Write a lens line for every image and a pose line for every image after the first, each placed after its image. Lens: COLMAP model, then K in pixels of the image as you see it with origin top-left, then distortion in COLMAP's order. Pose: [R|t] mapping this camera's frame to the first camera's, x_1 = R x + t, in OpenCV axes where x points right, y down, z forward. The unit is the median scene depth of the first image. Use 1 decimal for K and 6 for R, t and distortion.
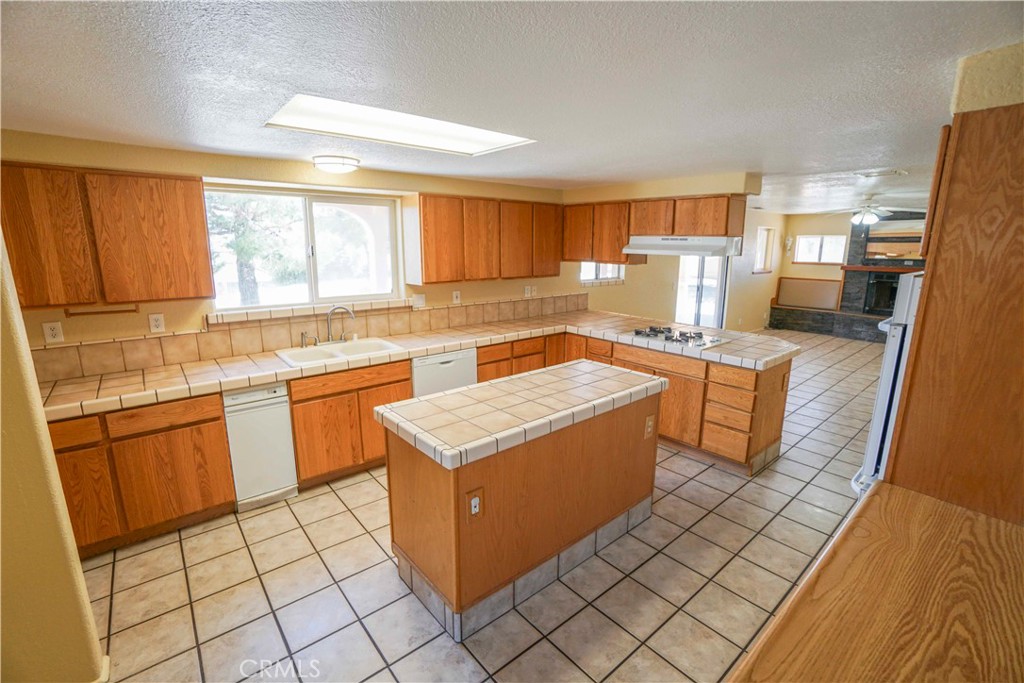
lens RADIAL K [[448.4, 0, 514.6], [0, 448.4, 339.7], [0, 0, 1]] dist [-0.054435, 0.015072]
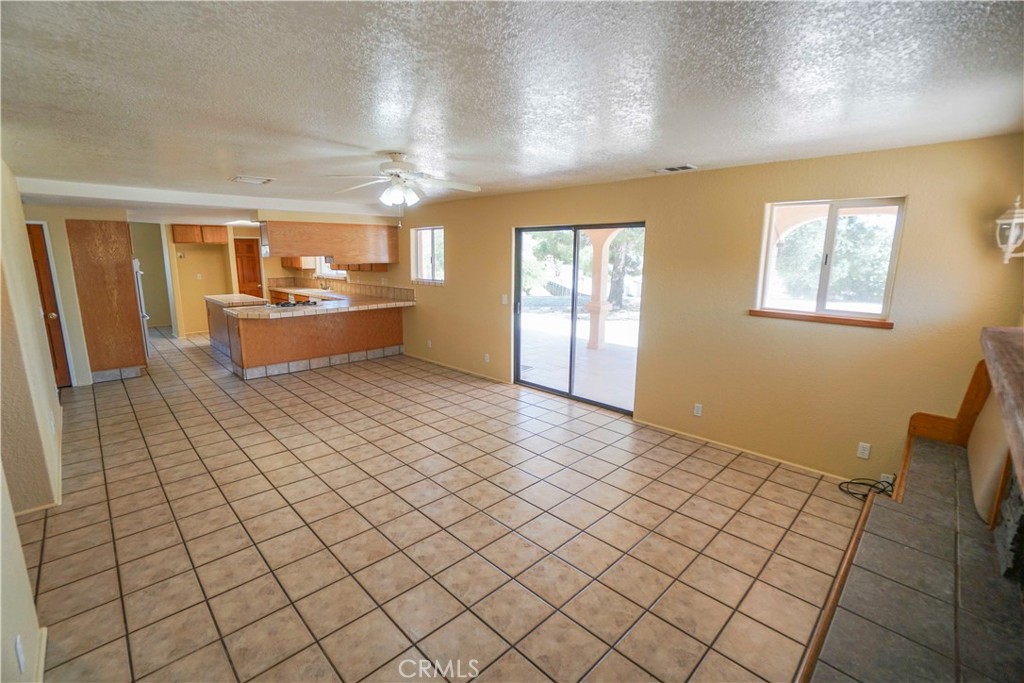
lens RADIAL K [[448.4, 0, 511.9], [0, 448.4, 338.7], [0, 0, 1]] dist [-0.054435, 0.015072]
pose [[0.084526, 0.181171, -0.979812, 2.188302], [-0.209509, 0.964581, 0.160281, -0.342276], [0.974147, 0.191731, 0.119489, 1.696787]]
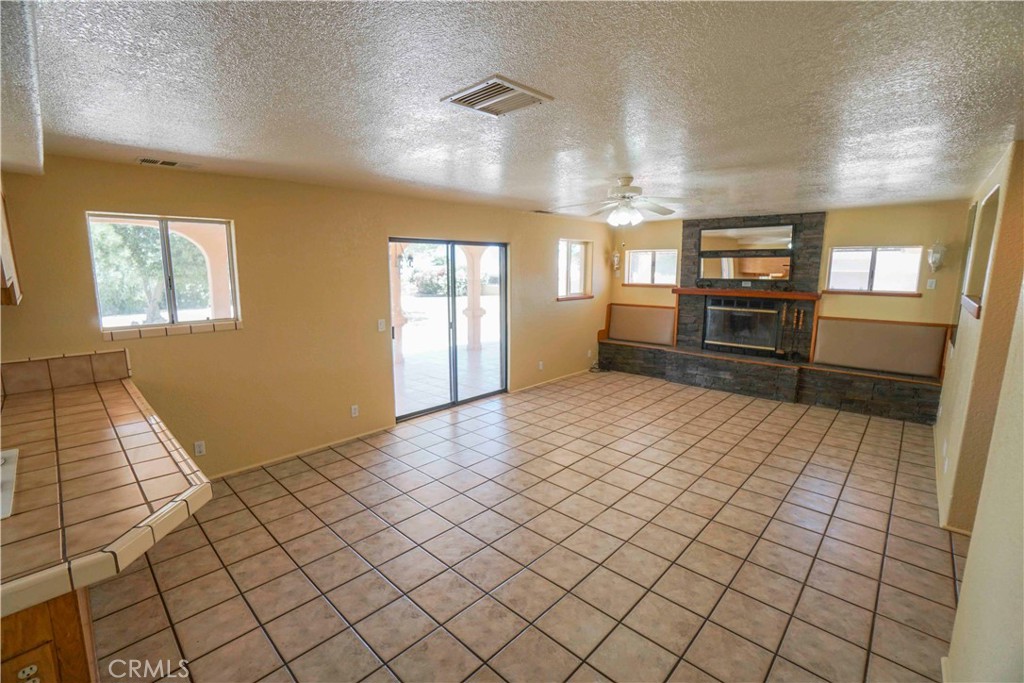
lens RADIAL K [[448.4, 0, 506.0], [0, 448.4, 344.7], [0, 0, 1]] dist [-0.054435, 0.015072]
pose [[0.994101, -0.020005, 0.106602, 0.861943], [0.023479, 0.999230, -0.031437, -0.122210], [-0.105891, 0.033754, 0.993805, 0.596186]]
